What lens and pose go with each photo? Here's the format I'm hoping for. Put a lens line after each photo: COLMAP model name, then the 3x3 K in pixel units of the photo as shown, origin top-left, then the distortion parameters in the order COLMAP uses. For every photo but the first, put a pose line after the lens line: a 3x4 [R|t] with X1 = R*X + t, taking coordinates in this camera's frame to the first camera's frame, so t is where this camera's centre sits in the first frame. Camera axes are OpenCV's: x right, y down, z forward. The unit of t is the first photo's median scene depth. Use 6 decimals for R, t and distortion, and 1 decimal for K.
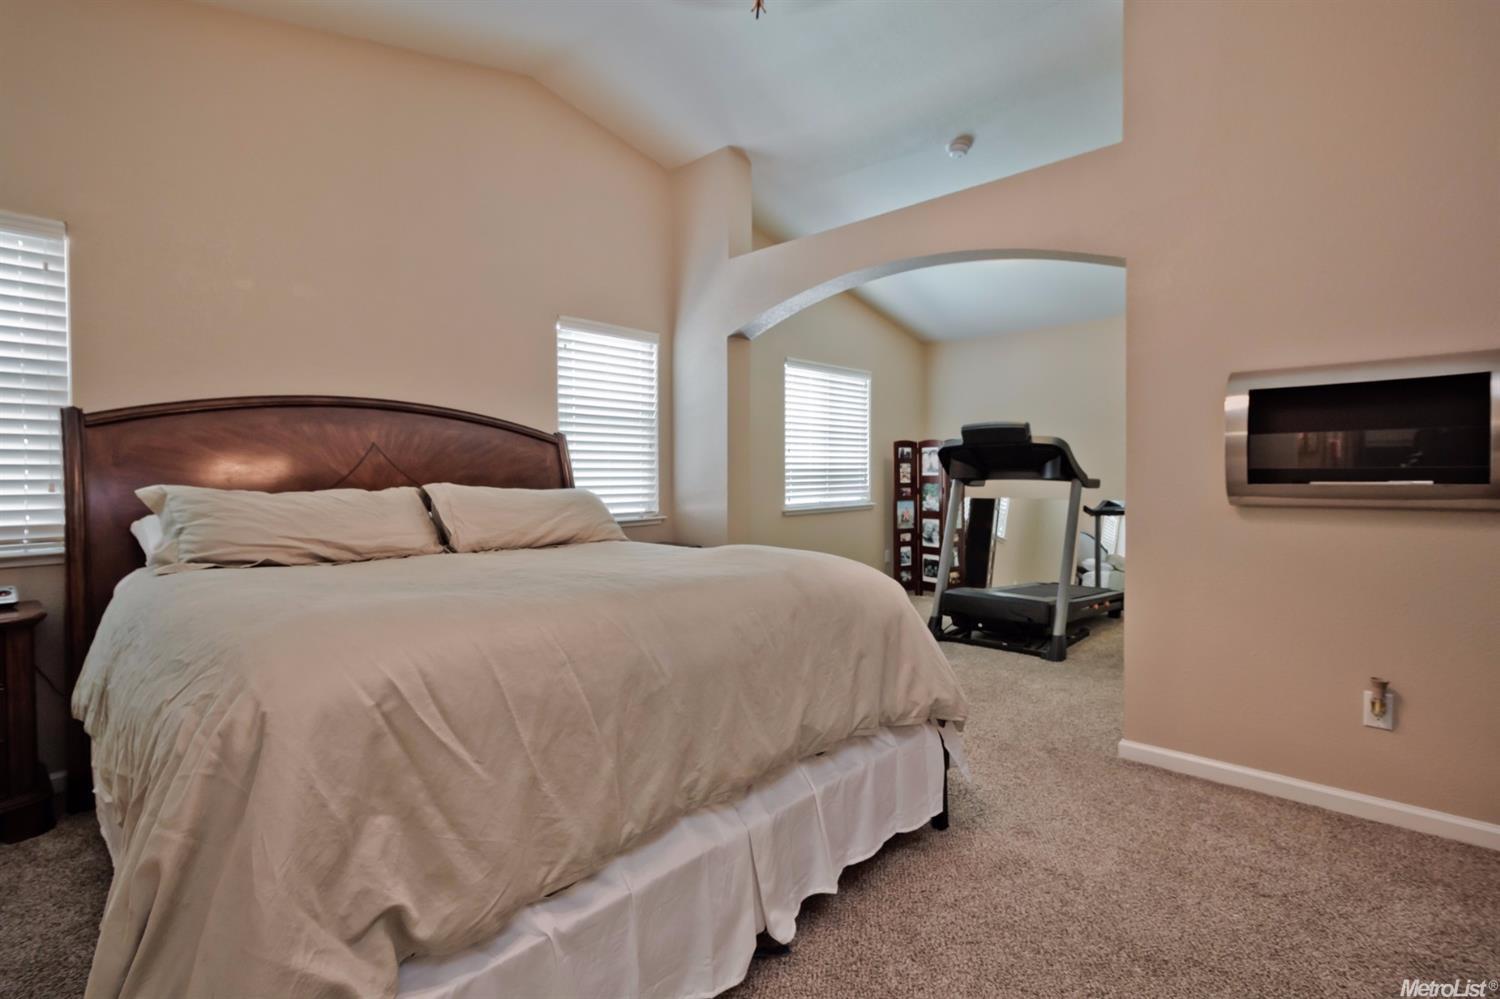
lens RADIAL K [[717.5, 0, 746.8], [0, 717.5, 490.1], [0, 0, 1]] dist [0.004054, 0.000893]
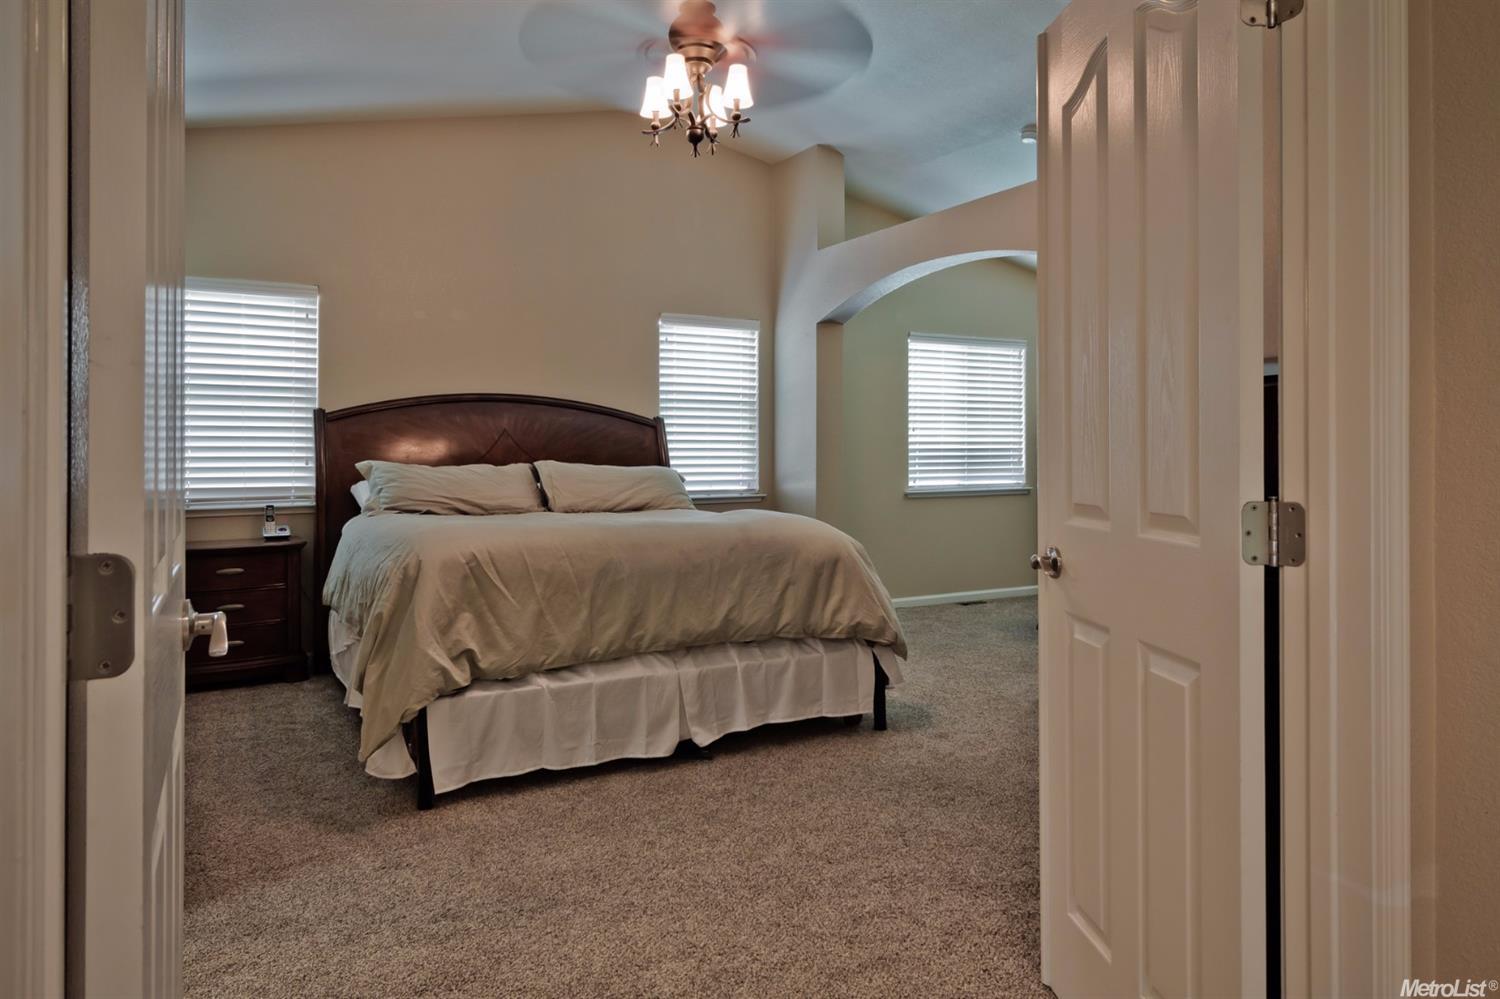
lens RADIAL K [[1031.9, 0, 766.8], [0, 1031.9, 453.5], [0, 0, 1]] dist [-0.001924, 0.010278]
pose [[0.958965, 0.002742, -0.283510, 0.571967], [-0.009044, 0.999740, -0.020924, 0.015438], [0.283379, 0.022629, 0.958741, -0.800941]]
